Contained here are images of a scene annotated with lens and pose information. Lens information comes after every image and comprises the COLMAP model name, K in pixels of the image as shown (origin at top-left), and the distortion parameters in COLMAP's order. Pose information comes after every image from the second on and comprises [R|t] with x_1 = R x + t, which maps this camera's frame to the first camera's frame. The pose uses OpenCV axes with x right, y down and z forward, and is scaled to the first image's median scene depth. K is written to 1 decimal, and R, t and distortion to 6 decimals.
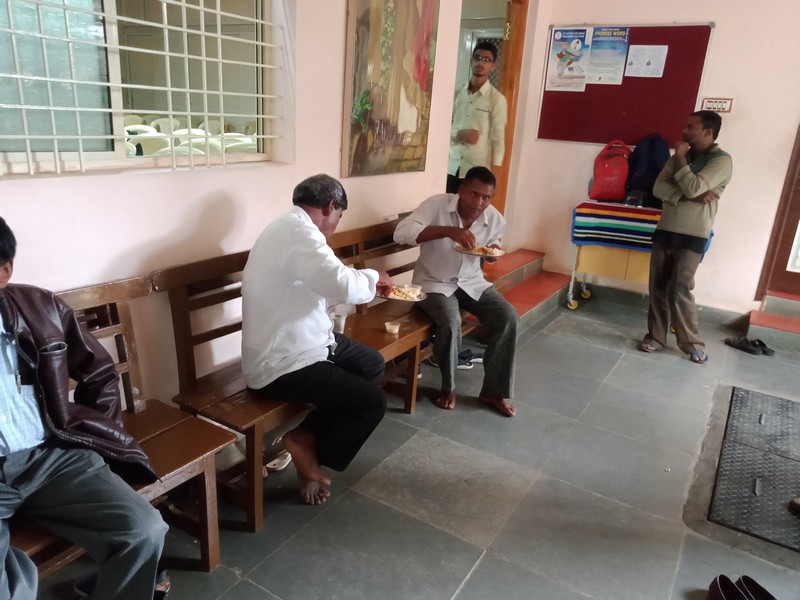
lens RADIAL K [[590.7, 0, 397.8], [0, 590.7, 300.3], [0, 0, 1]] dist [0.008058, 0.000185]
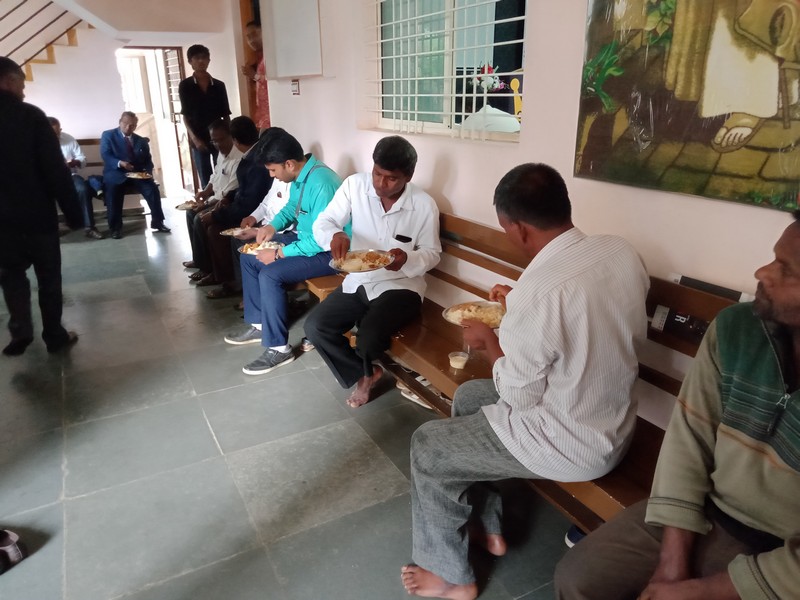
lens RADIAL K [[590.7, 0, 397.8], [0, 590.7, 300.3], [0, 0, 1]] dist [0.008058, 0.000185]
pose [[-0.503628, 0.234761, -0.831412, 0.863597], [-0.279667, 0.866248, 0.414006, -0.422426], [0.817401, 0.441024, -0.370611, 1.555871]]
